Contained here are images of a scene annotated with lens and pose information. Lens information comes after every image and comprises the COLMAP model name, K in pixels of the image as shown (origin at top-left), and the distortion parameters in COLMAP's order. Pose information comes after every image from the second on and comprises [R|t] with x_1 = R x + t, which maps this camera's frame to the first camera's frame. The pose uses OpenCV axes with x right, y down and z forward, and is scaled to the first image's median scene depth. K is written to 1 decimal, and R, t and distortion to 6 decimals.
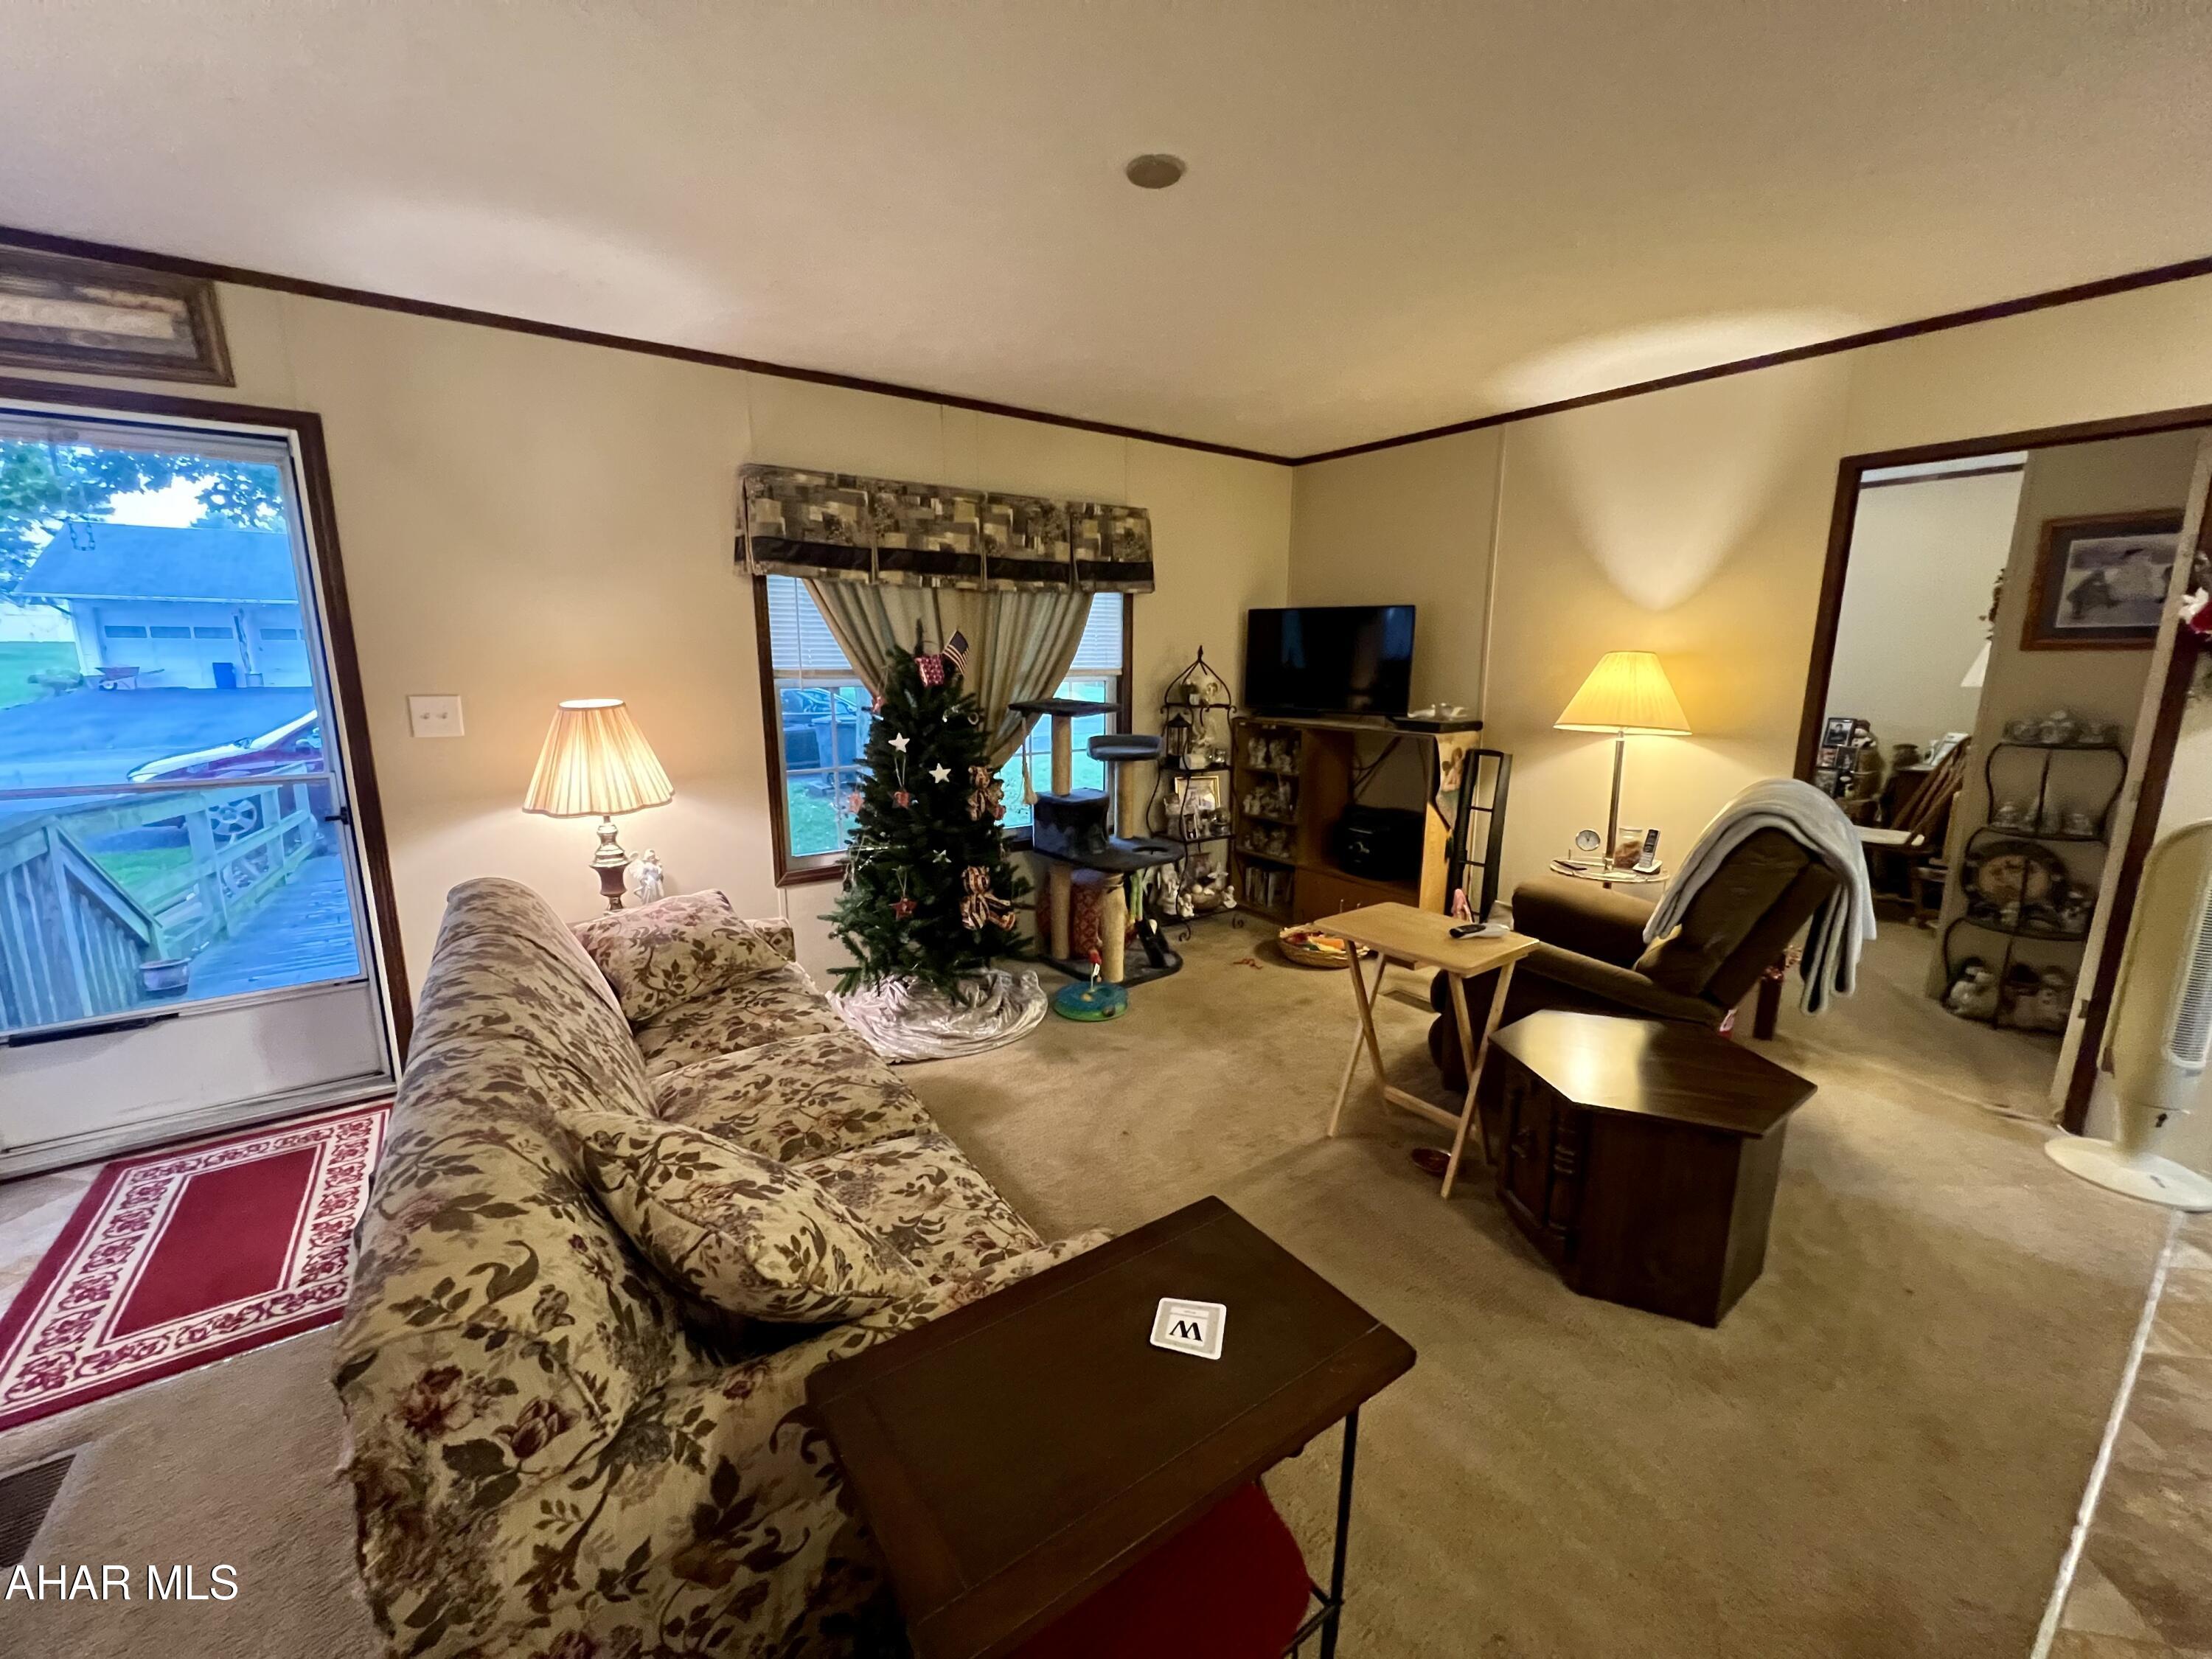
lens RADIAL K [[884.5, 0, 1101.5], [0, 884.5, 831.0], [0, 0, 1]] dist [-0.001977, 0.000117]
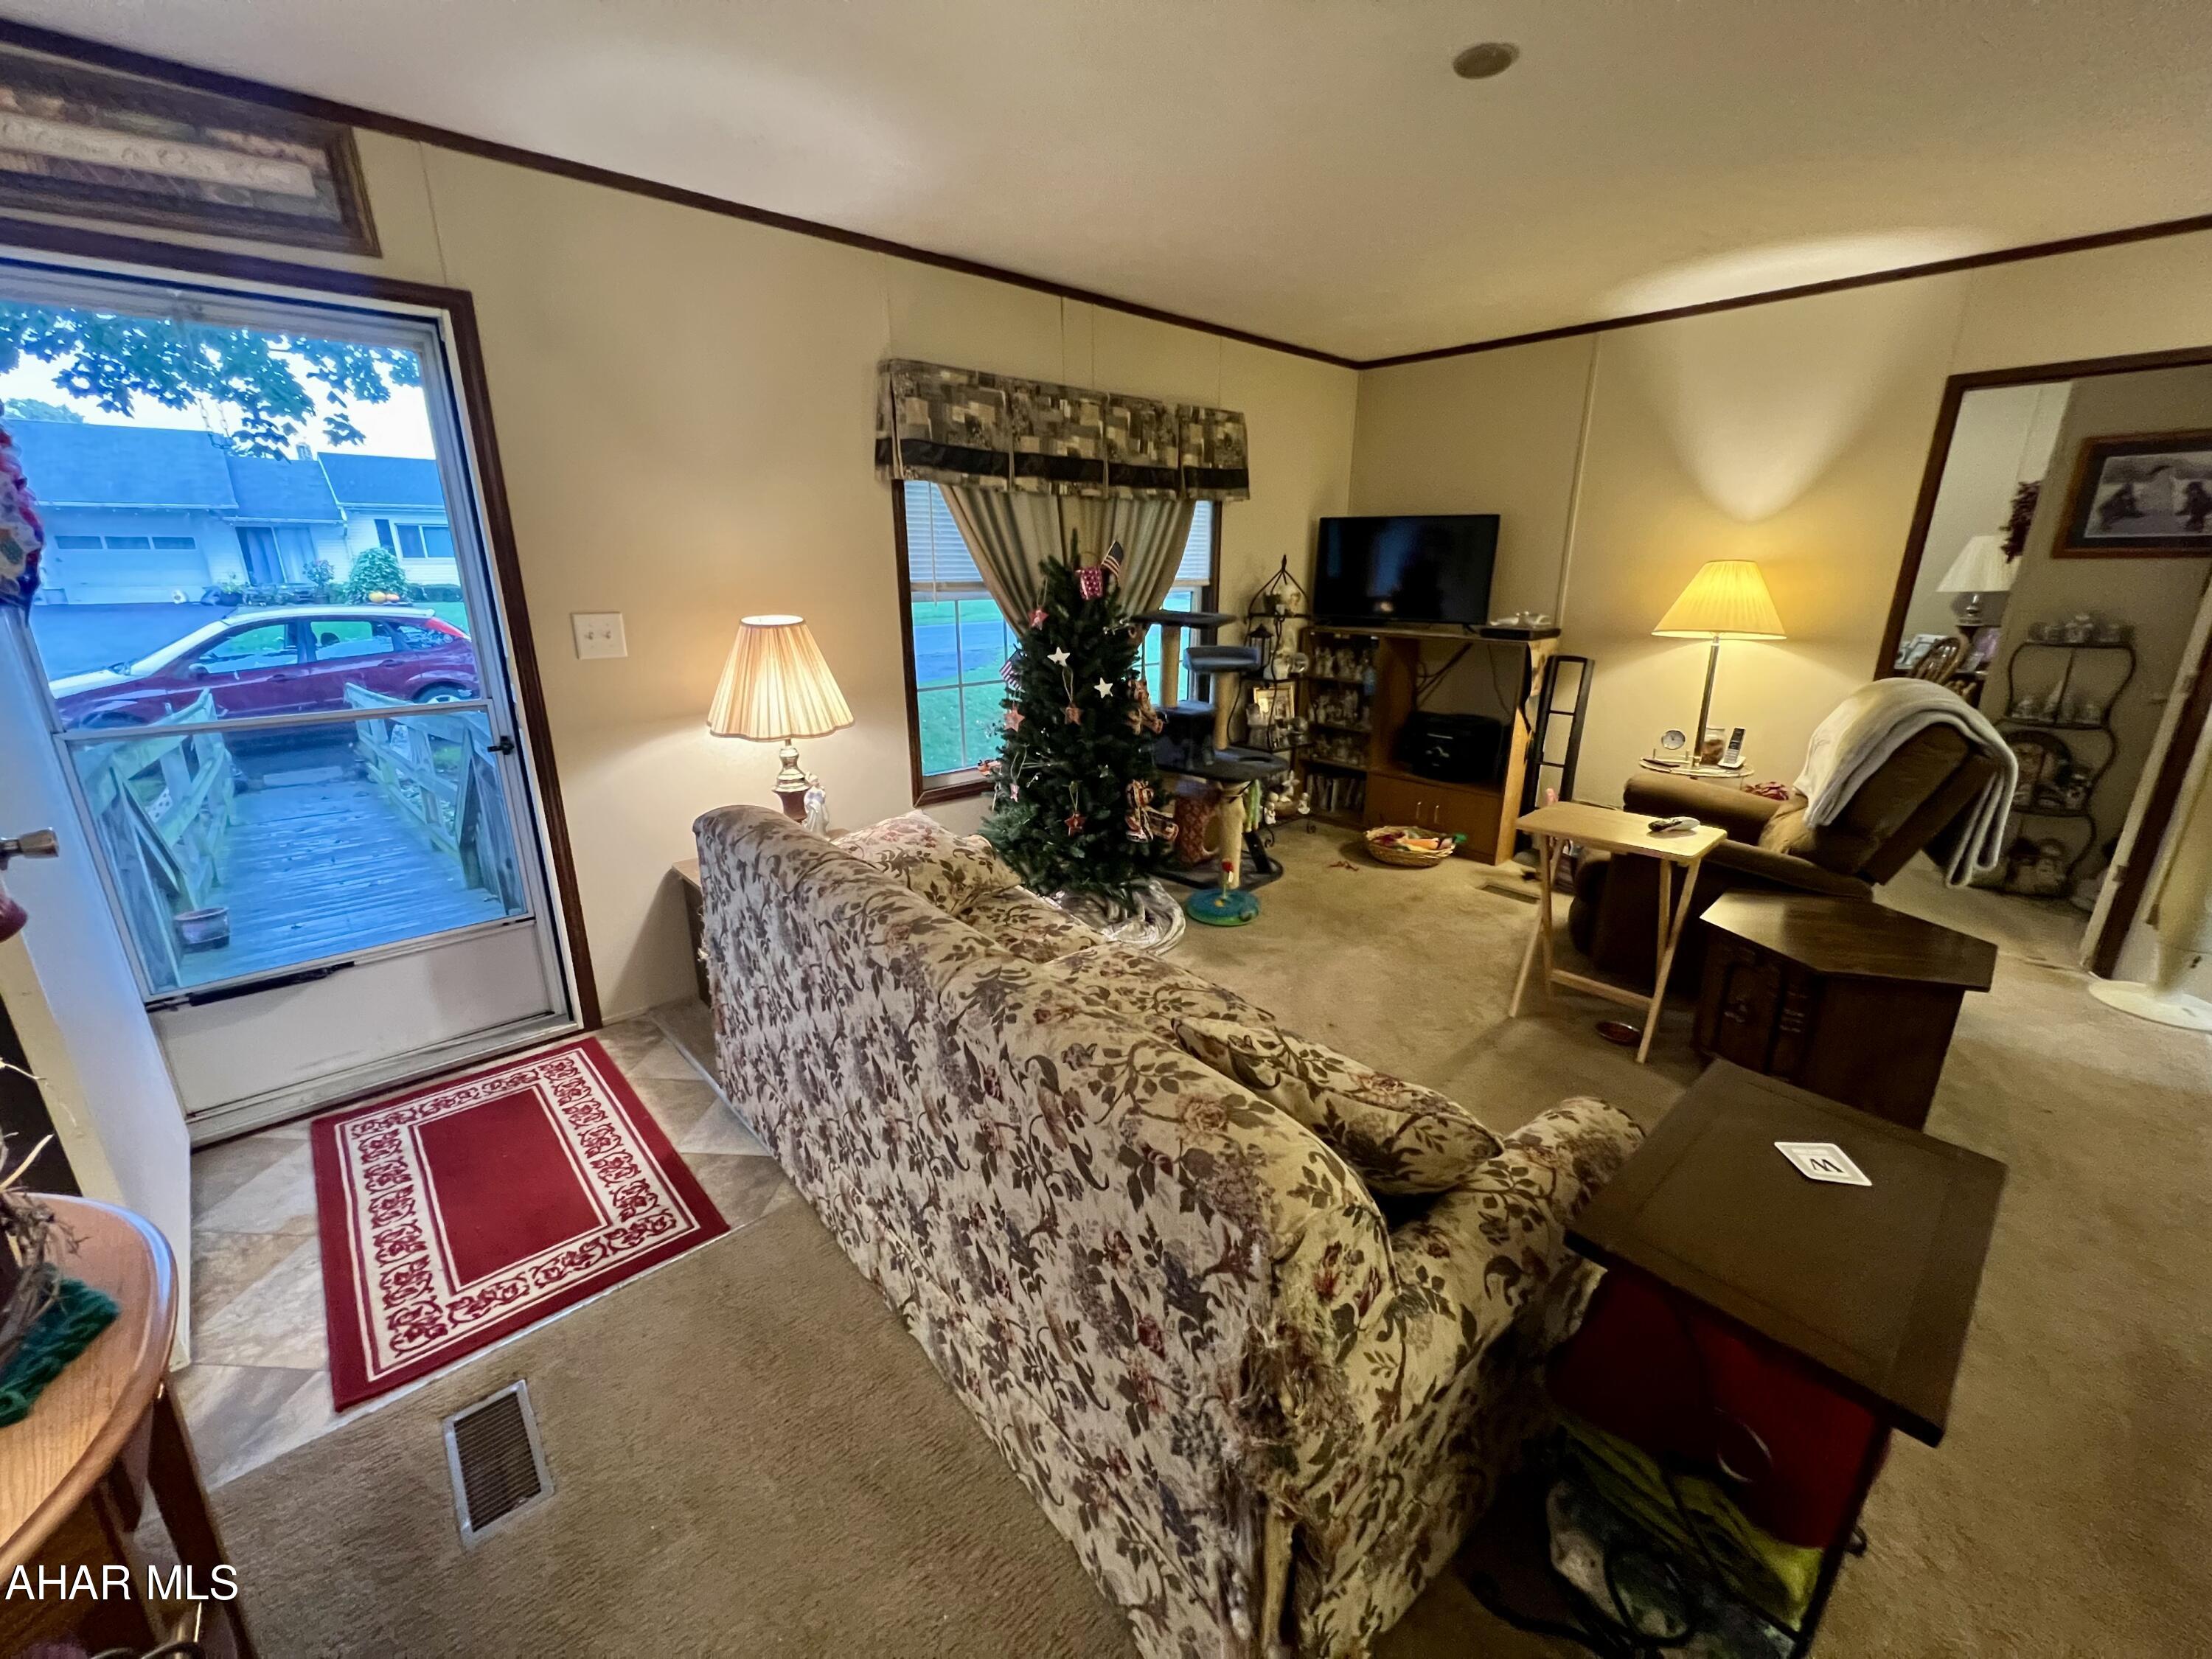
lens RADIAL K [[882.1, 0, 1102.3], [0, 882.1, 830.4], [0, 0, 1]] dist [0.000088, -0.001193]
pose [[0.993572, -0.035871, 0.107366, -0.301433], [0.025163, 0.994722, 0.099478, -0.004321], [-0.110367, -0.096137, 0.989230, 0.000179]]
